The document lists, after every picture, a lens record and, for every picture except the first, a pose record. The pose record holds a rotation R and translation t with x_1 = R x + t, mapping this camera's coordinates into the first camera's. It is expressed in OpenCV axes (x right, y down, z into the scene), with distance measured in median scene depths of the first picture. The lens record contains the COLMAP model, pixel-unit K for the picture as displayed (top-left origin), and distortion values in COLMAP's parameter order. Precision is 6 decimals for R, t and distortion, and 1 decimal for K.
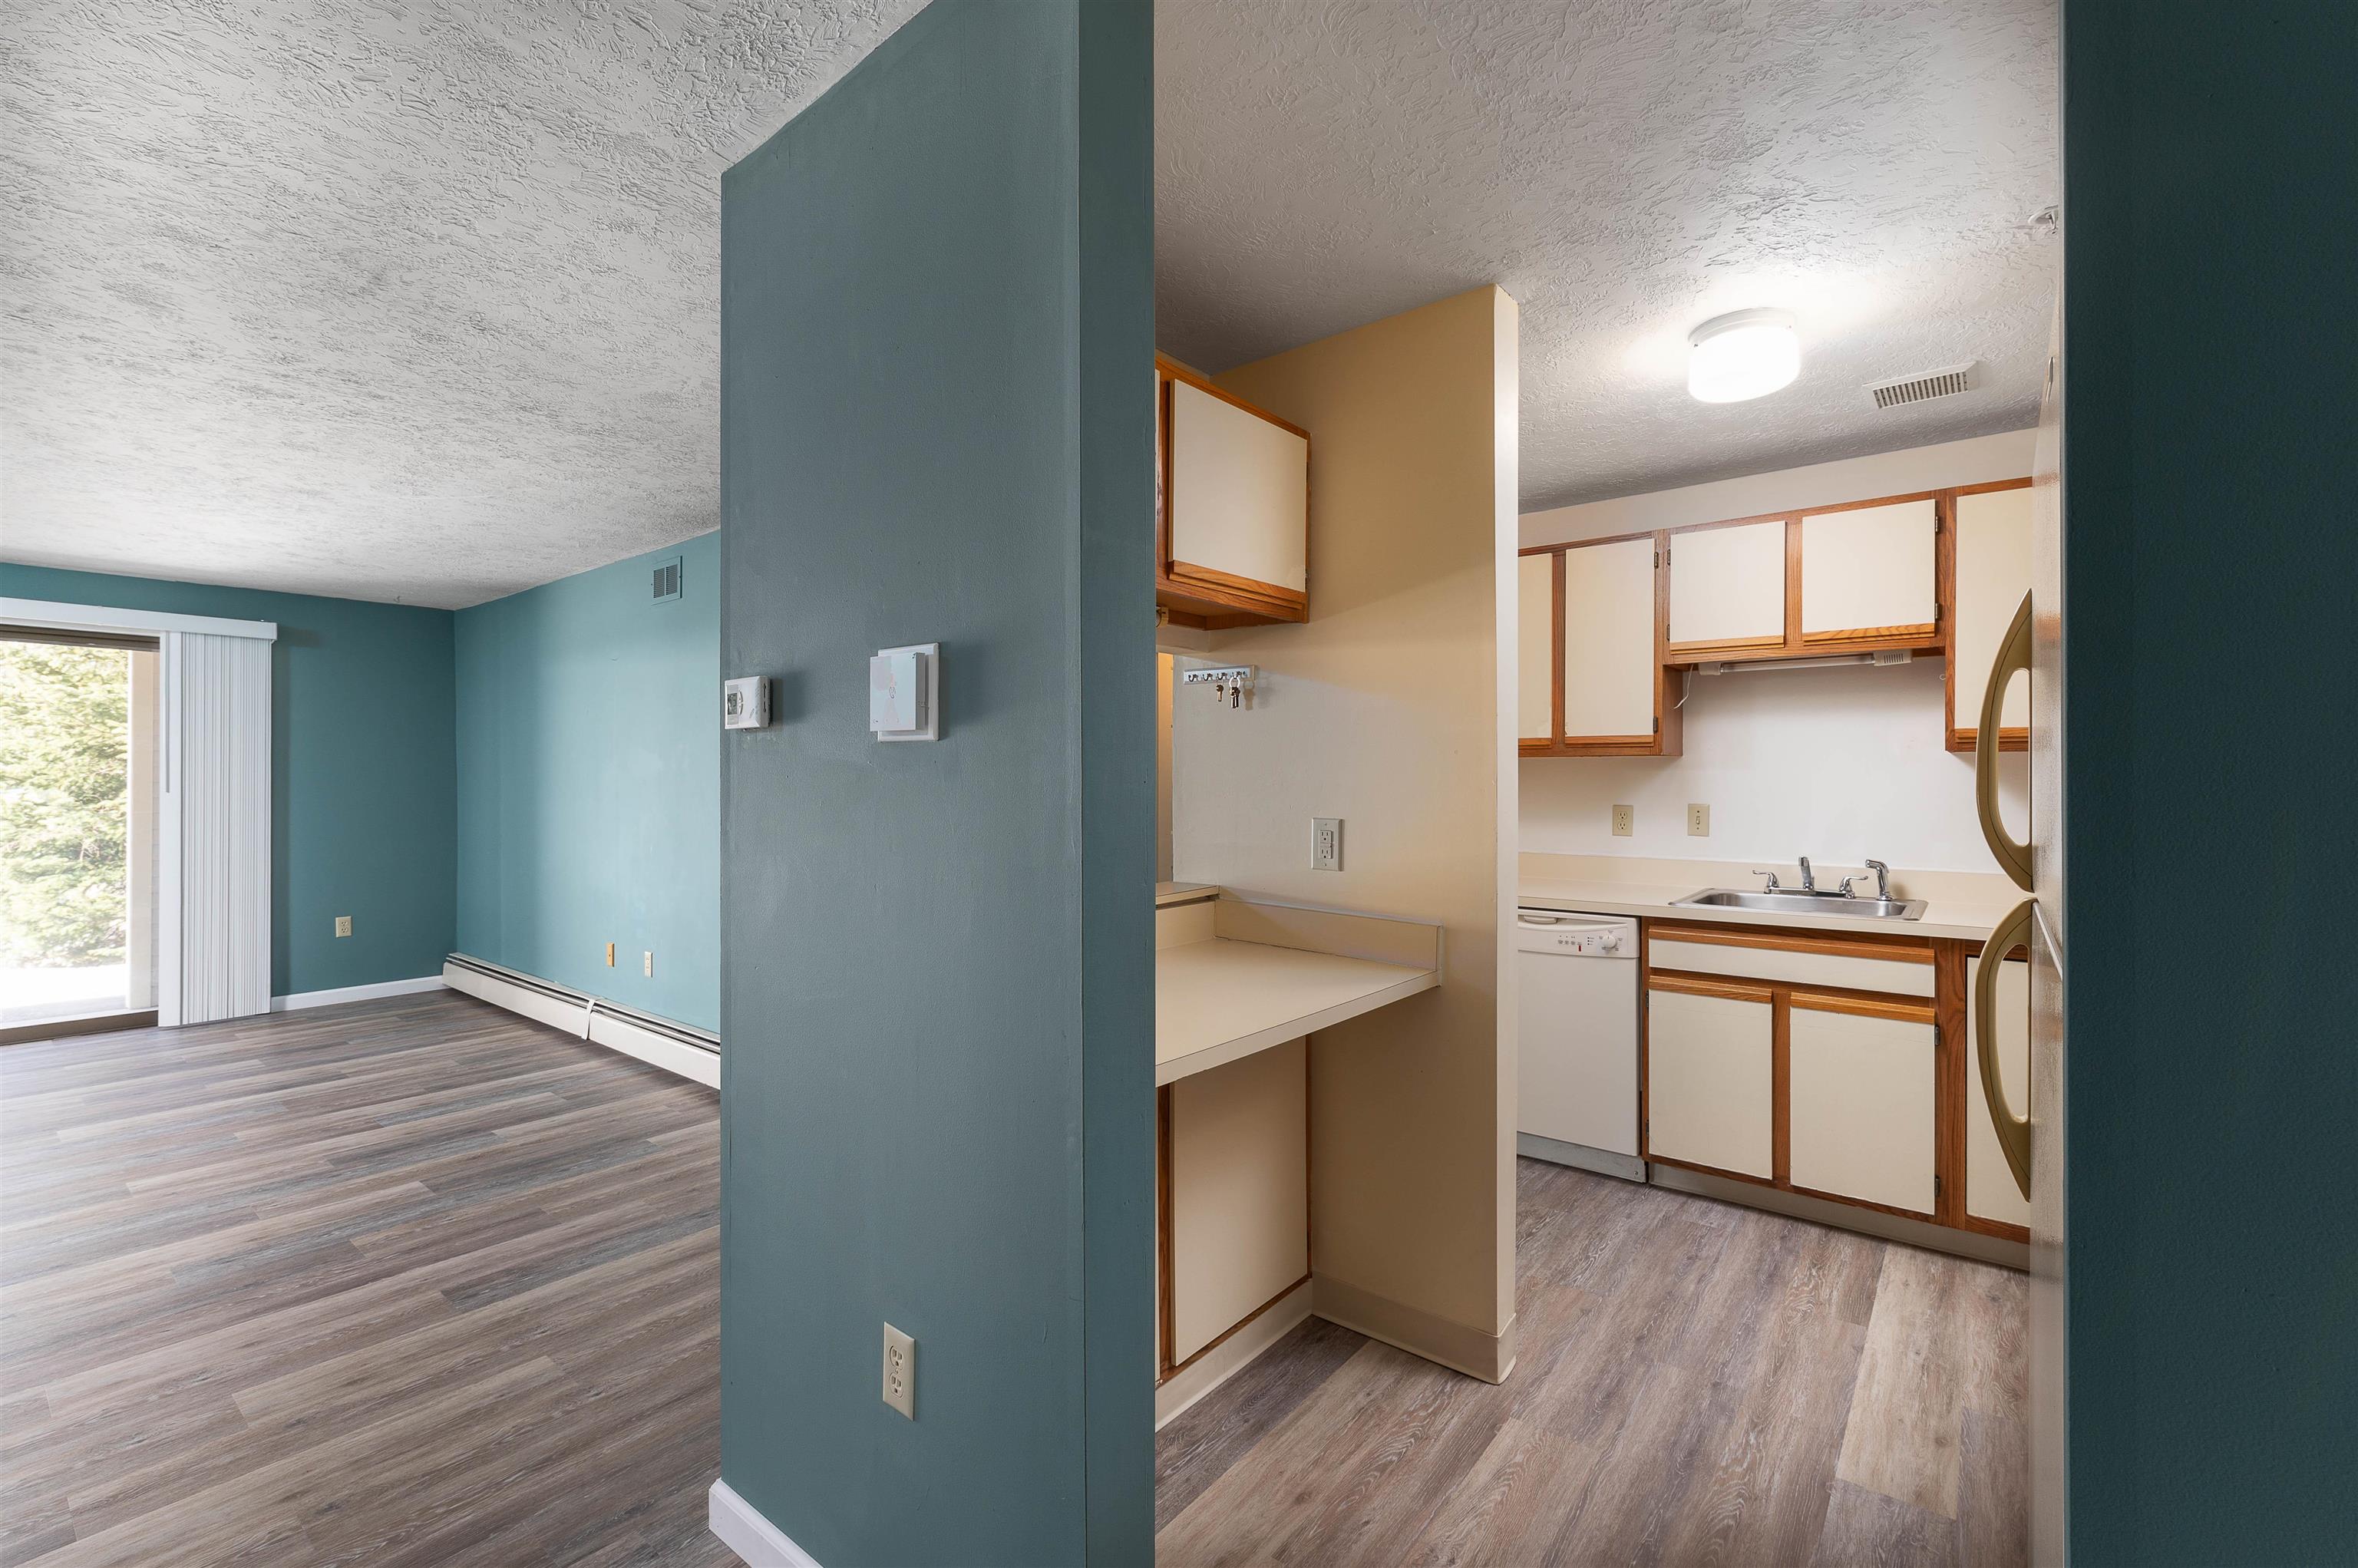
lens RADIAL K [[1038.6, 0, 1113.3], [0, 1038.6, 772.4], [0, 0, 1]] dist [-0.032686, 0.000604]
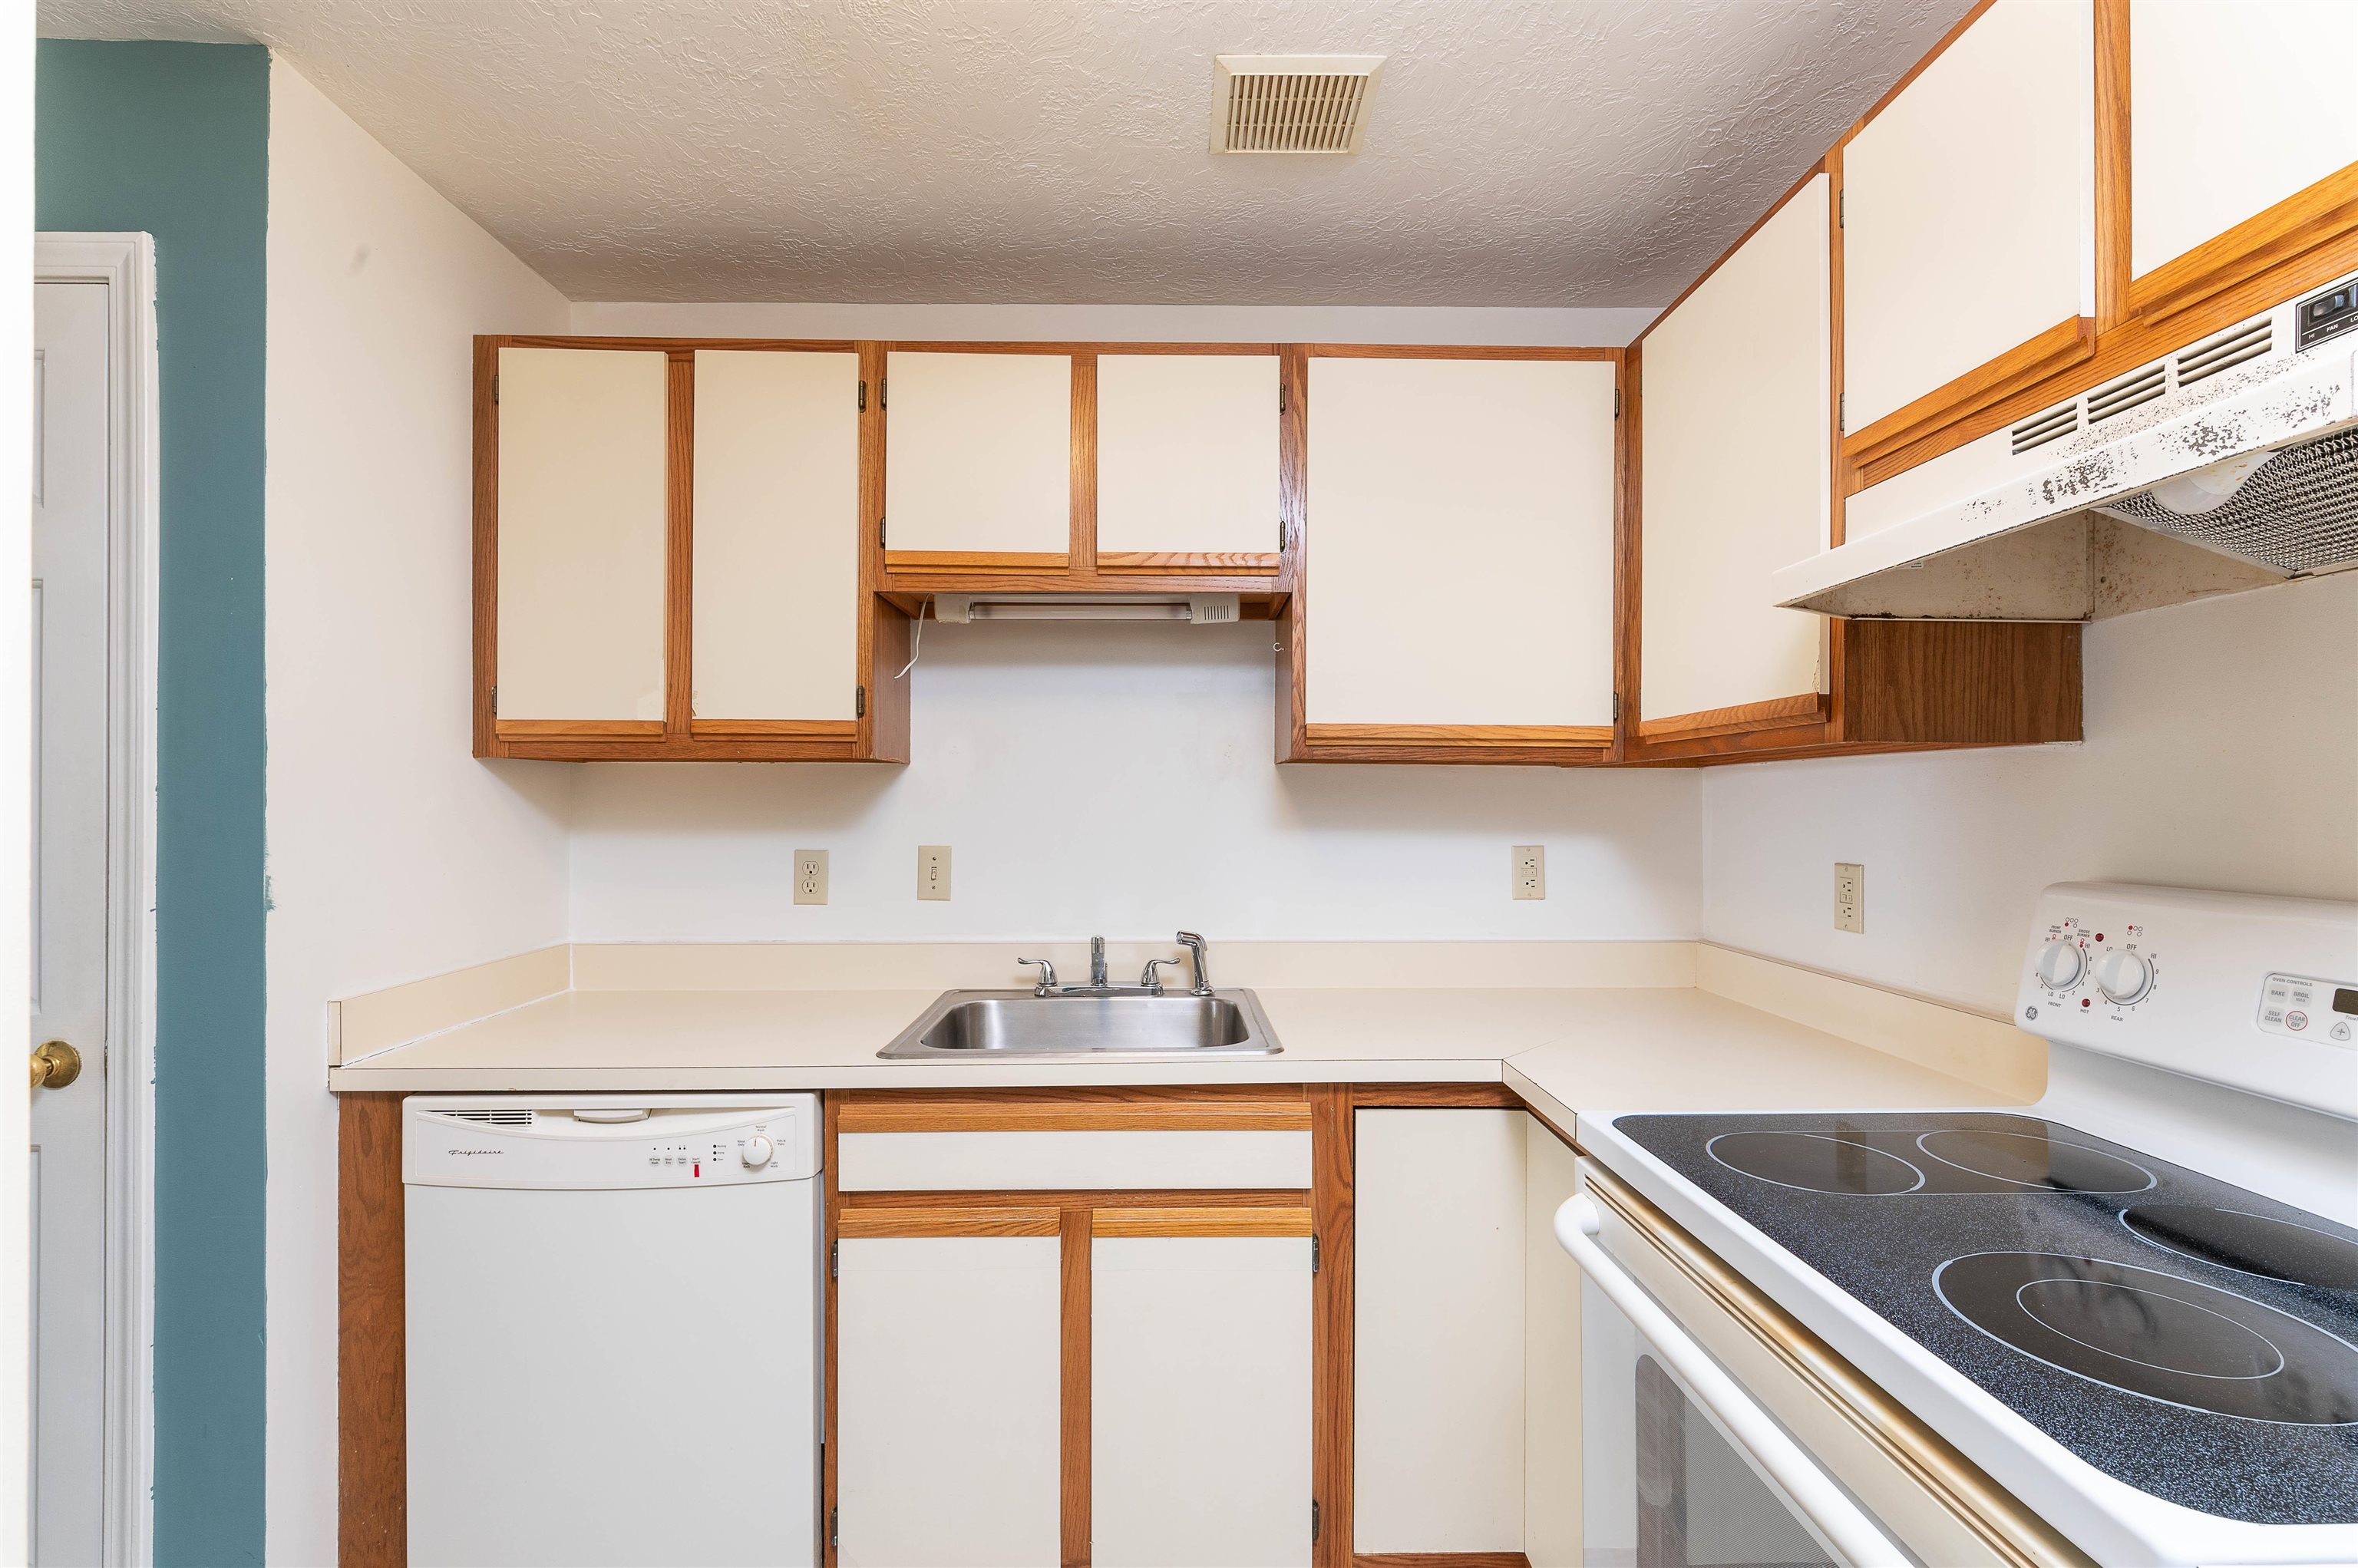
lens RADIAL K [[1073.1, 0, 1179.0], [0, 1073.1, 784.0], [0, 0, 1]] dist [0.005827, -0.000542]
pose [[0.734682, 0.011055, 0.678321, 0.290975], [-0.001849, 0.999896, -0.014294, 0.004632], [-0.678409, 0.009247, 0.734626, 0.514028]]
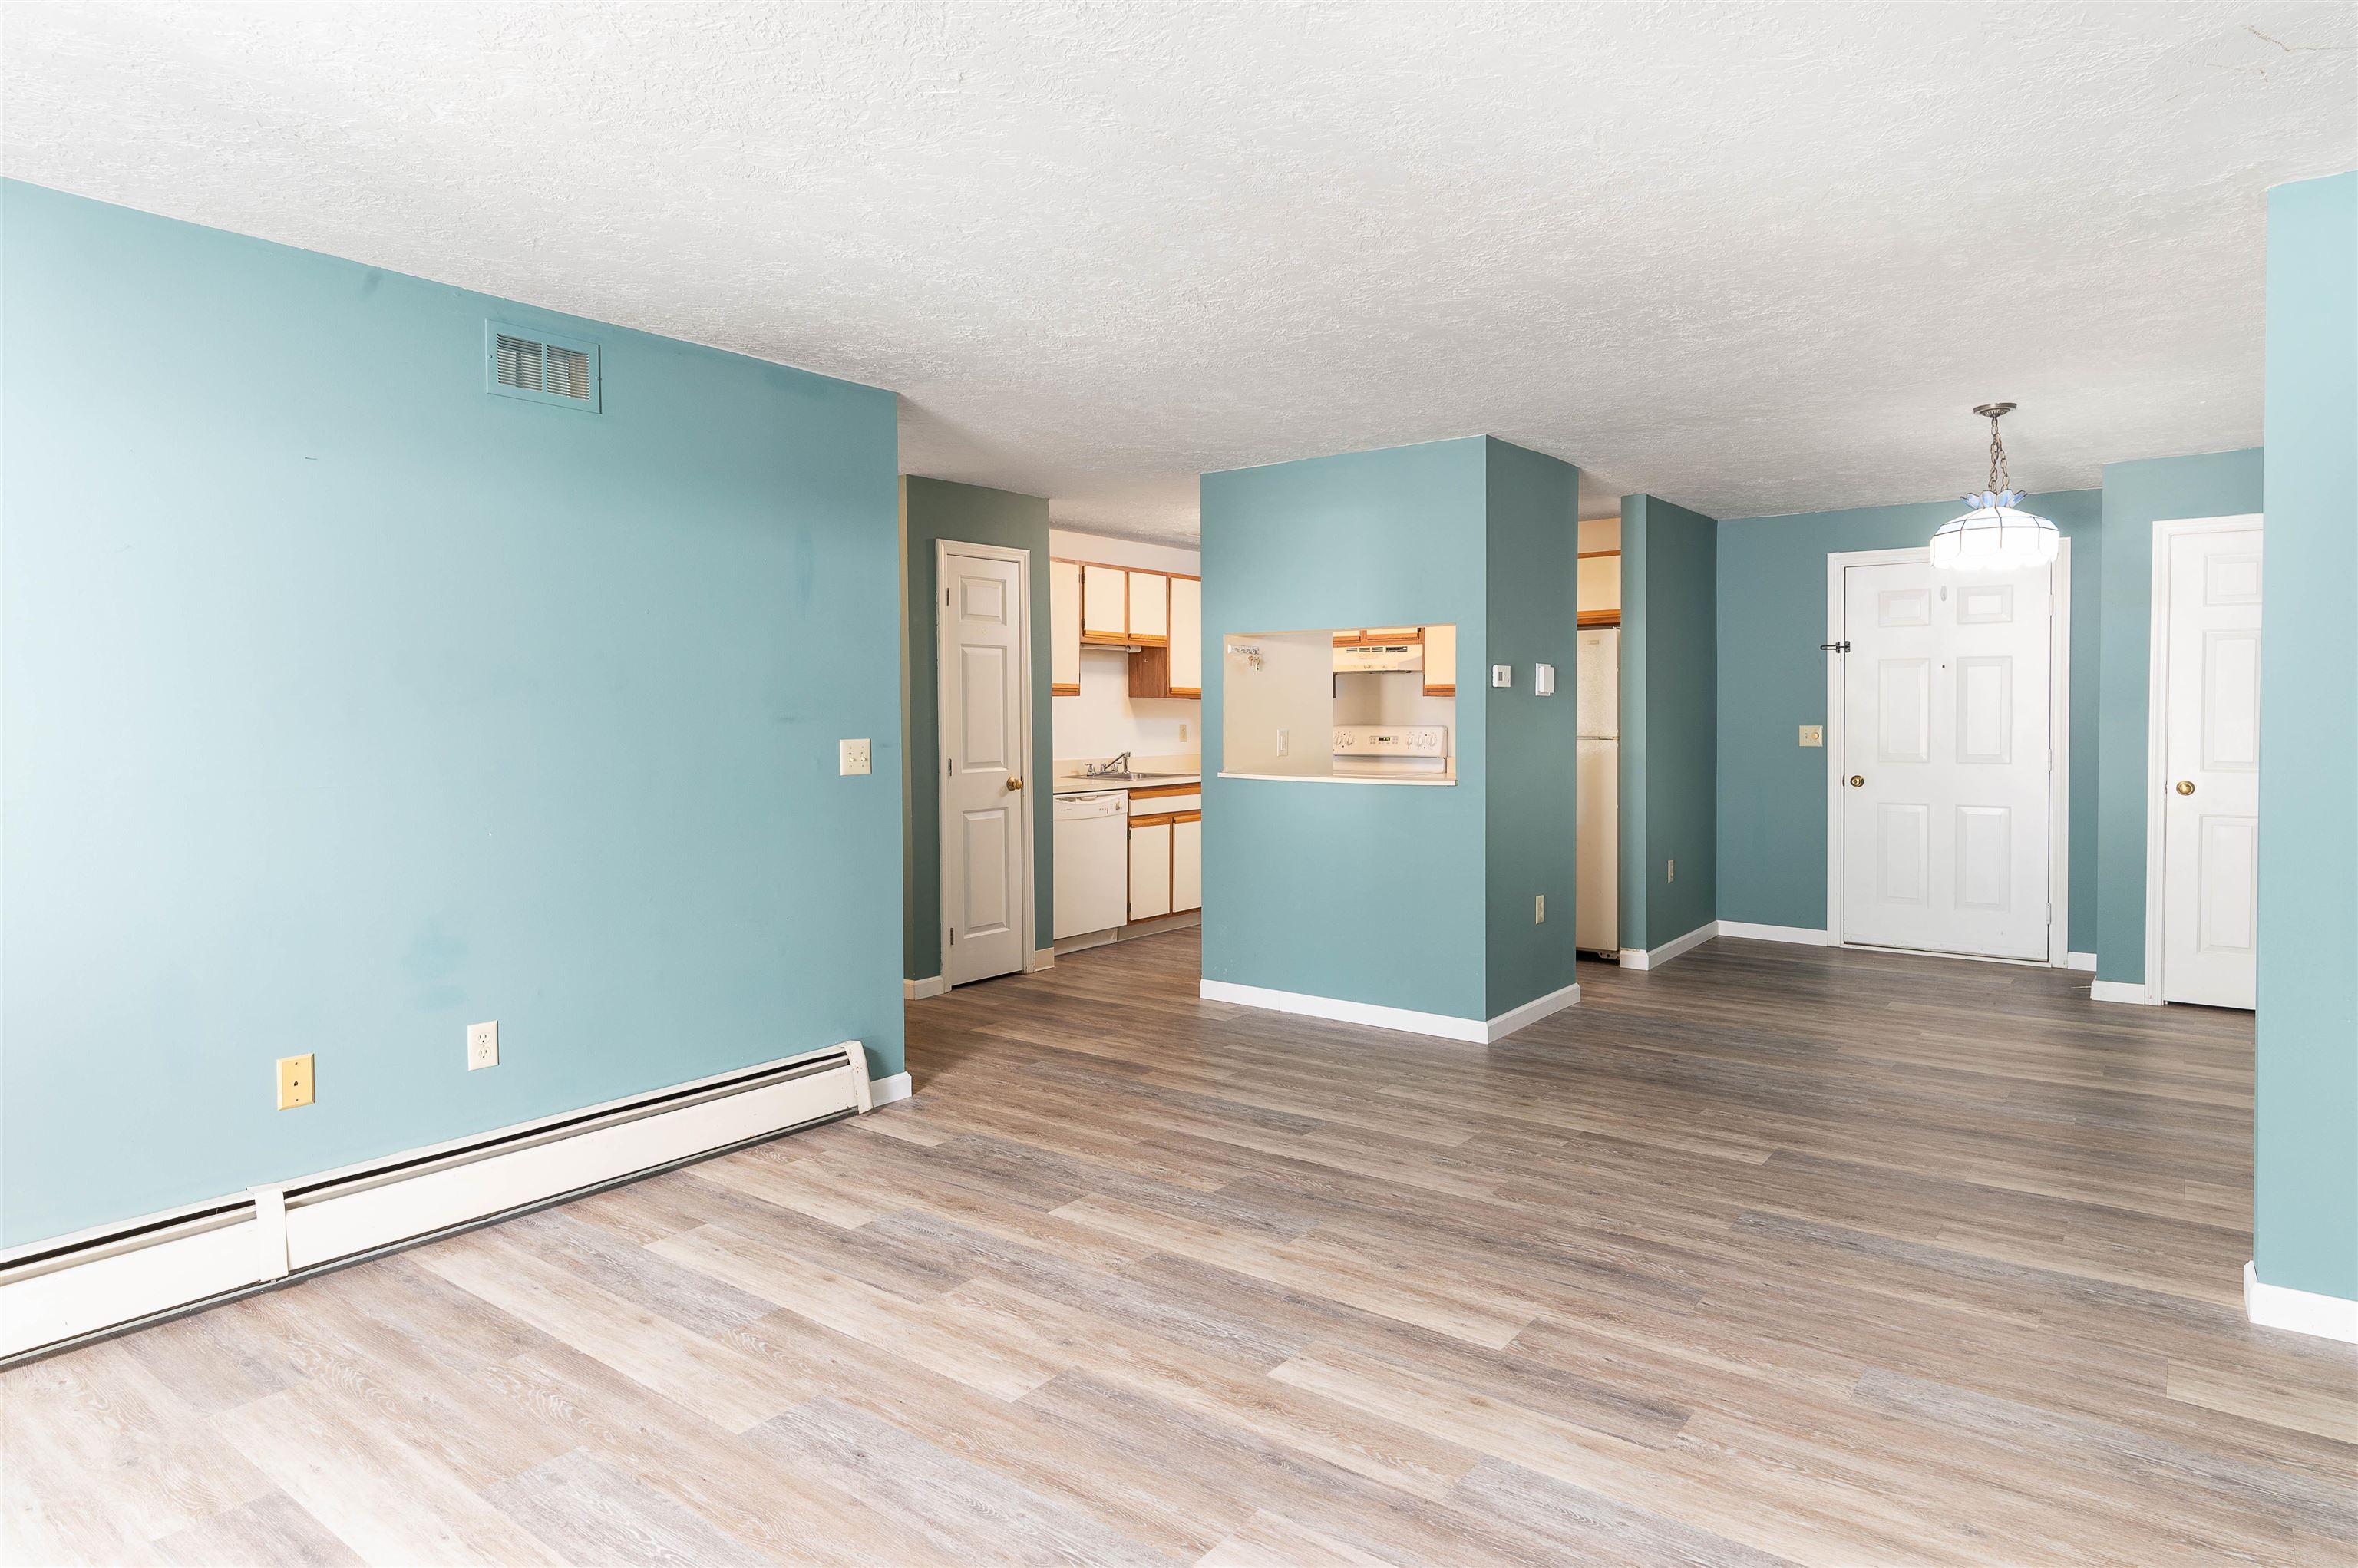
lens RADIAL K [[1523.7, 0, 1175.6], [0, 1523.7, 761.3], [0, 0, 1]] dist [0.005906, -0.002222]
pose [[-0.030473, -0.046475, 0.998455, -2.032768], [0.009174, 0.998863, 0.046774, -0.023717], [-0.999493, 0.010586, -0.030012, 0.988508]]
